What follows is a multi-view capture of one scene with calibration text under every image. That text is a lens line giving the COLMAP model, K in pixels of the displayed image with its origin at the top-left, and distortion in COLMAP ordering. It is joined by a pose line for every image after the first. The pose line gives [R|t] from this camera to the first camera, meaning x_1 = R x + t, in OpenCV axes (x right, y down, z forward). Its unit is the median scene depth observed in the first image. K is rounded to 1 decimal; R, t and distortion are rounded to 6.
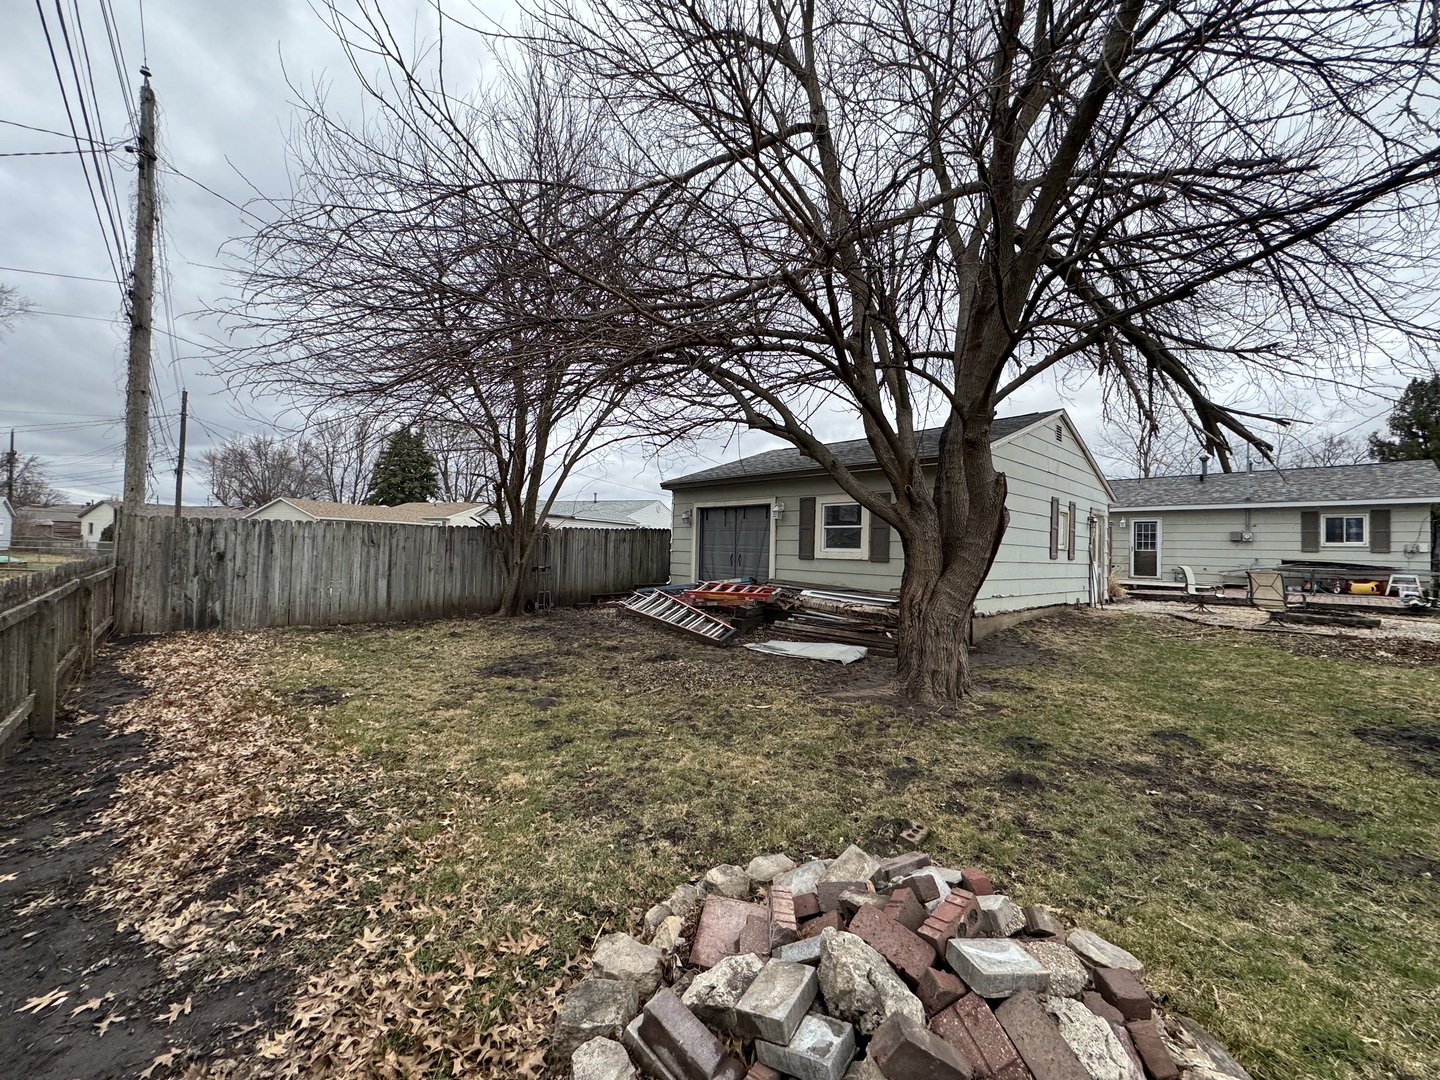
lens RADIAL K [[577.1, 0, 714.8], [0, 577.1, 541.0], [0, 0, 1]] dist [-0.003613, 0.000398]
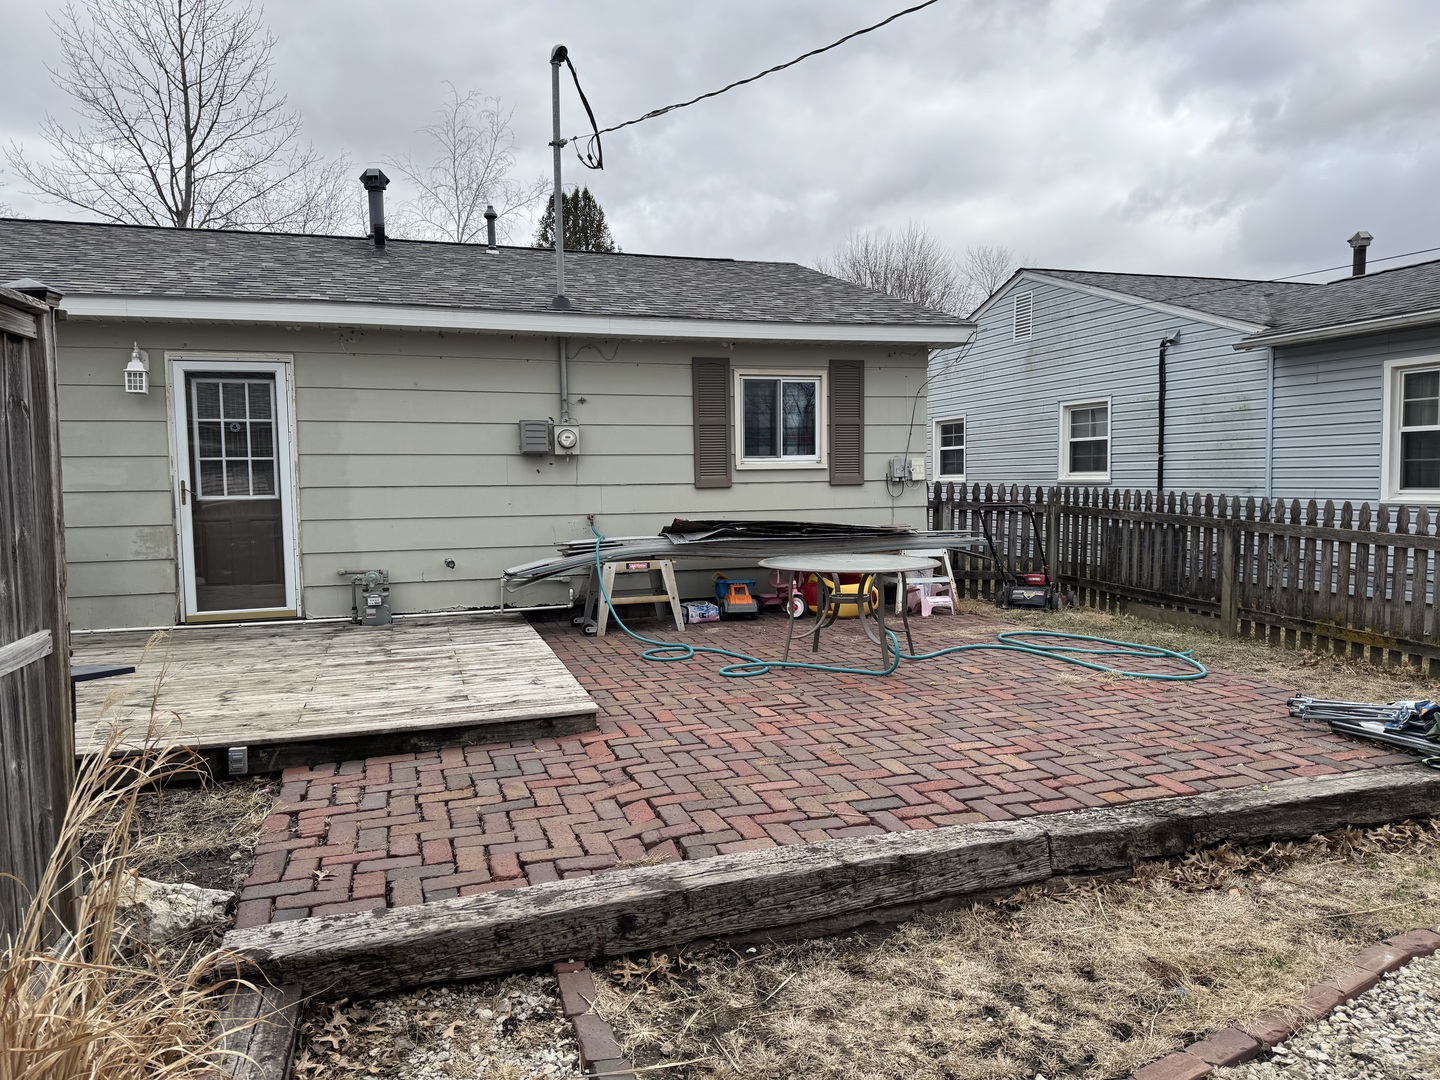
lens RADIAL K [[1017.9, 0, 719.3], [0, 1017.9, 544.2], [0, 0, 1]] dist [0.066062, -0.021819]
pose [[0.419328, -0.094238, 0.902930, 0.532045], [0.007464, 0.994922, 0.100373, -0.006151], [-0.907804, -0.035350, 0.417902, 0.763023]]
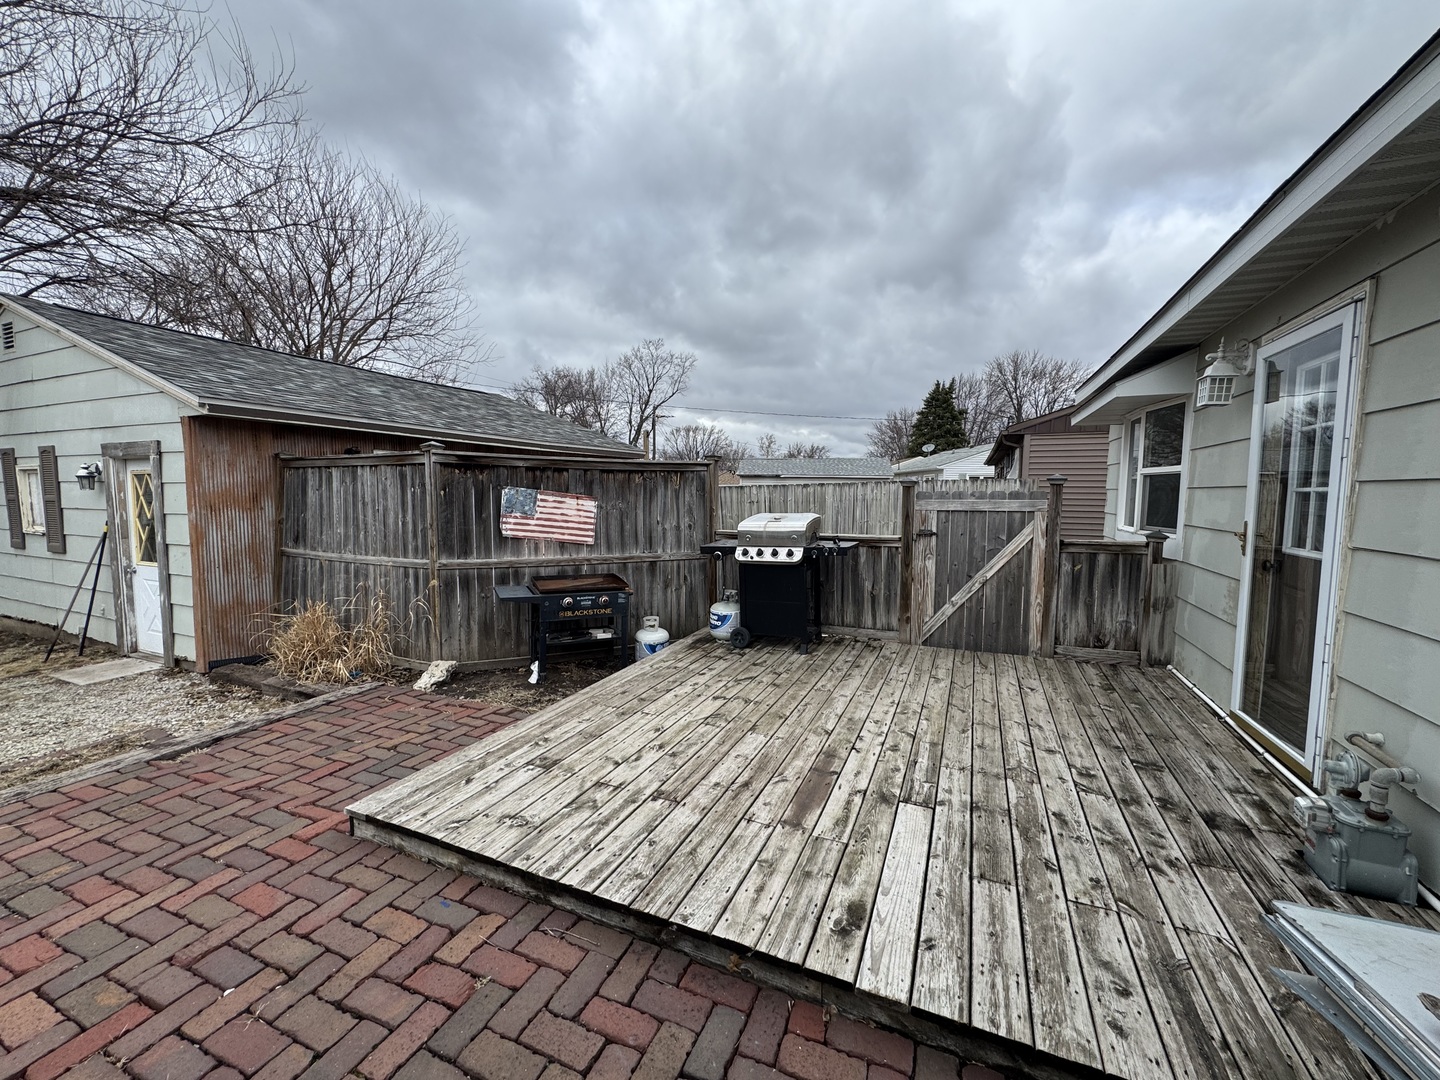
lens RADIAL K [[577.1, 0, 727.7], [0, 577.1, 544.9], [0, 0, 1]] dist [-0.003613, 0.000398]
pose [[0.402520, 0.056834, -0.913645, 0.968043], [0.023582, 0.997096, 0.072414, 0.000252], [0.915107, -0.050693, 0.400011, 0.961936]]
